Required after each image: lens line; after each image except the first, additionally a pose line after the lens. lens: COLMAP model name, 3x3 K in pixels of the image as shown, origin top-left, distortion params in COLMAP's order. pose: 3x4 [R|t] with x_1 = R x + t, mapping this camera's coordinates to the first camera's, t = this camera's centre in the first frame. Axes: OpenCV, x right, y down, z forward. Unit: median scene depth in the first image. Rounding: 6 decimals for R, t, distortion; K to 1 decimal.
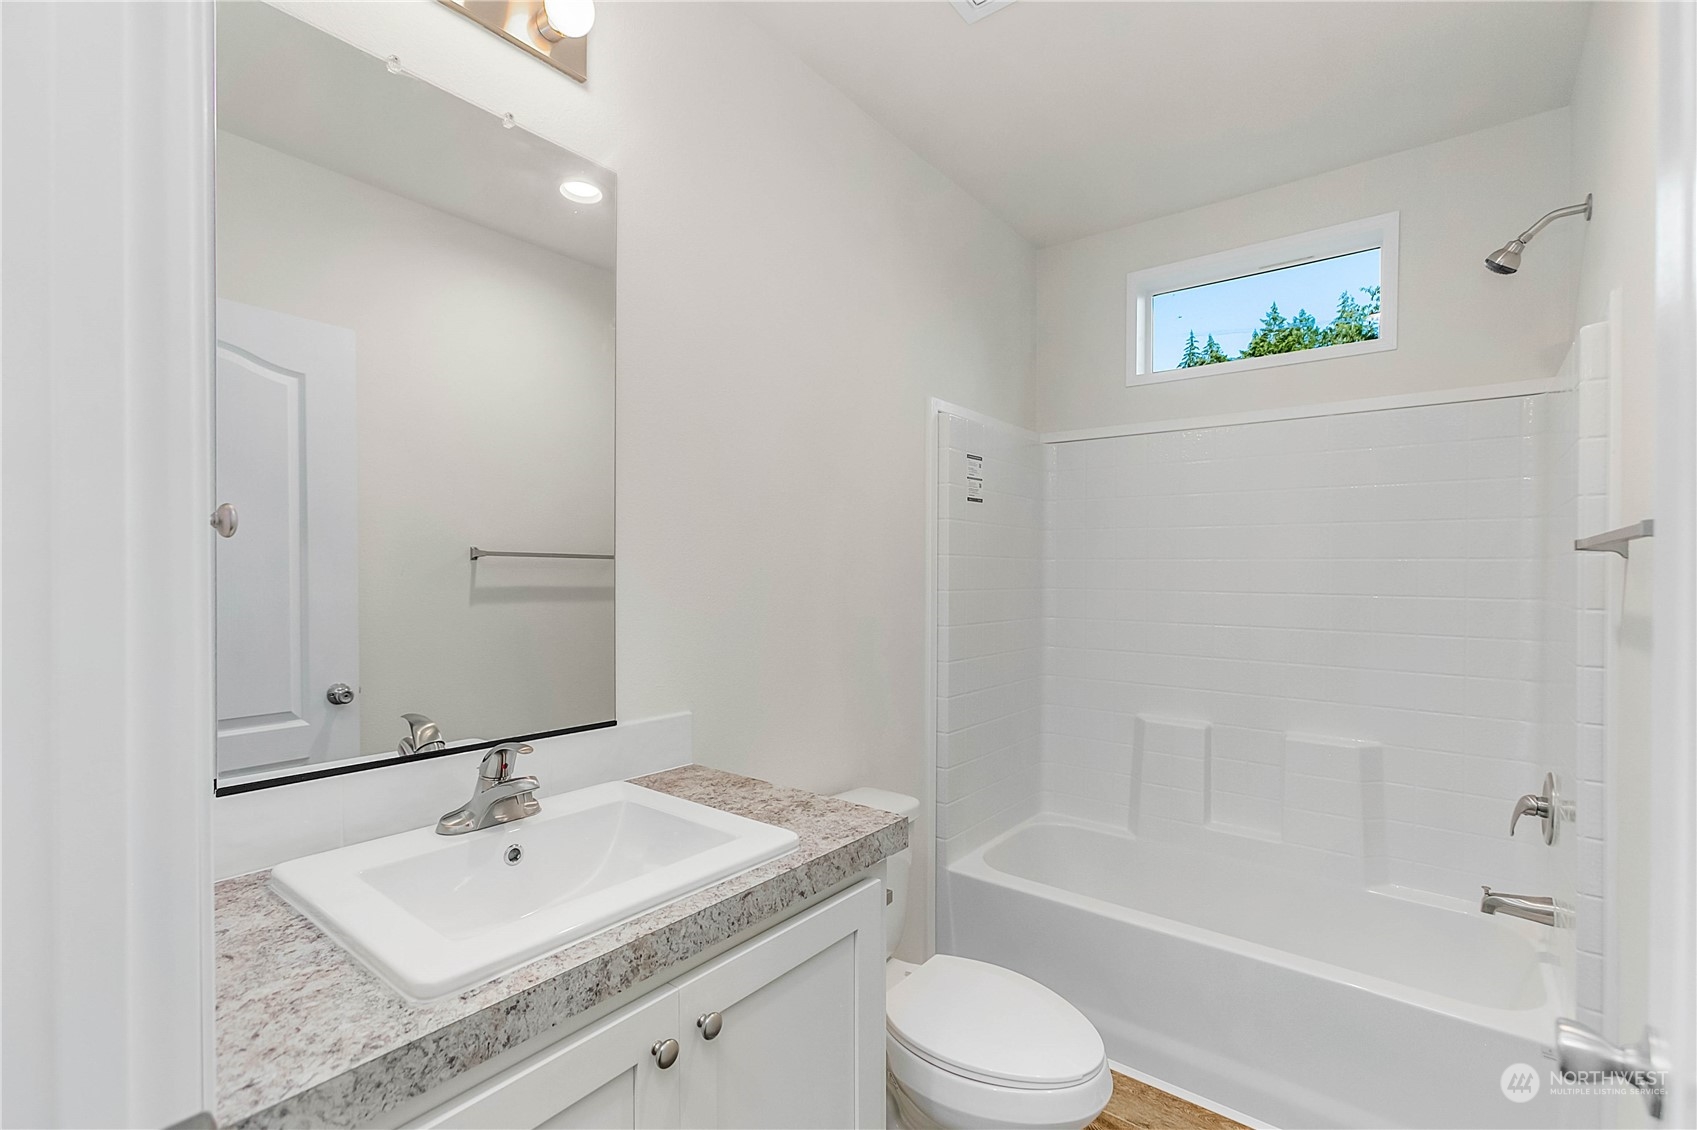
lens RADIAL K [[763.1, 0, 855.4], [0, 763.1, 562.8], [0, 0, 1]] dist [0.009422, 0.000752]
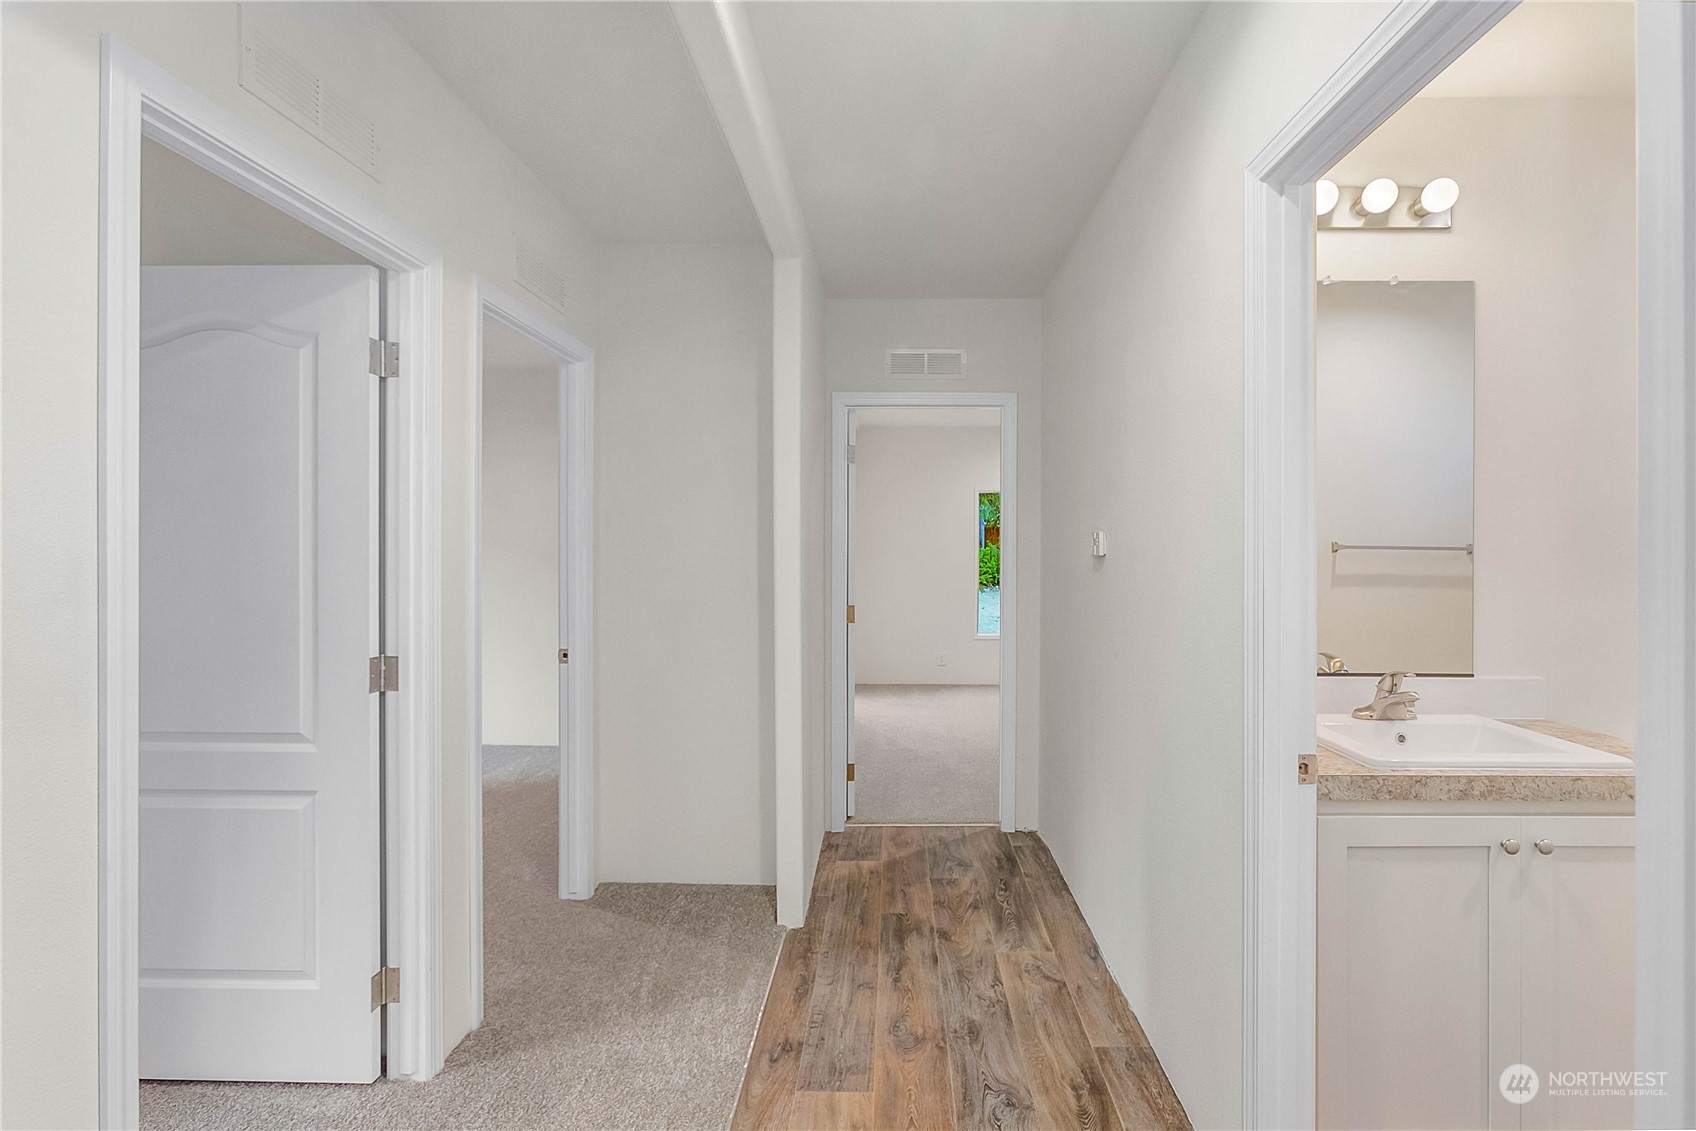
lens RADIAL K [[797.3, 0, 858.3], [0, 797.3, 571.7], [0, 0, 1]] dist [-0.015648, 0.000039]
pose [[0.578571, 0.012357, -0.815539, 0.300765], [0.014841, 0.999560, 0.025673, -0.045428], [0.815497, -0.026957, 0.578133, -1.064075]]
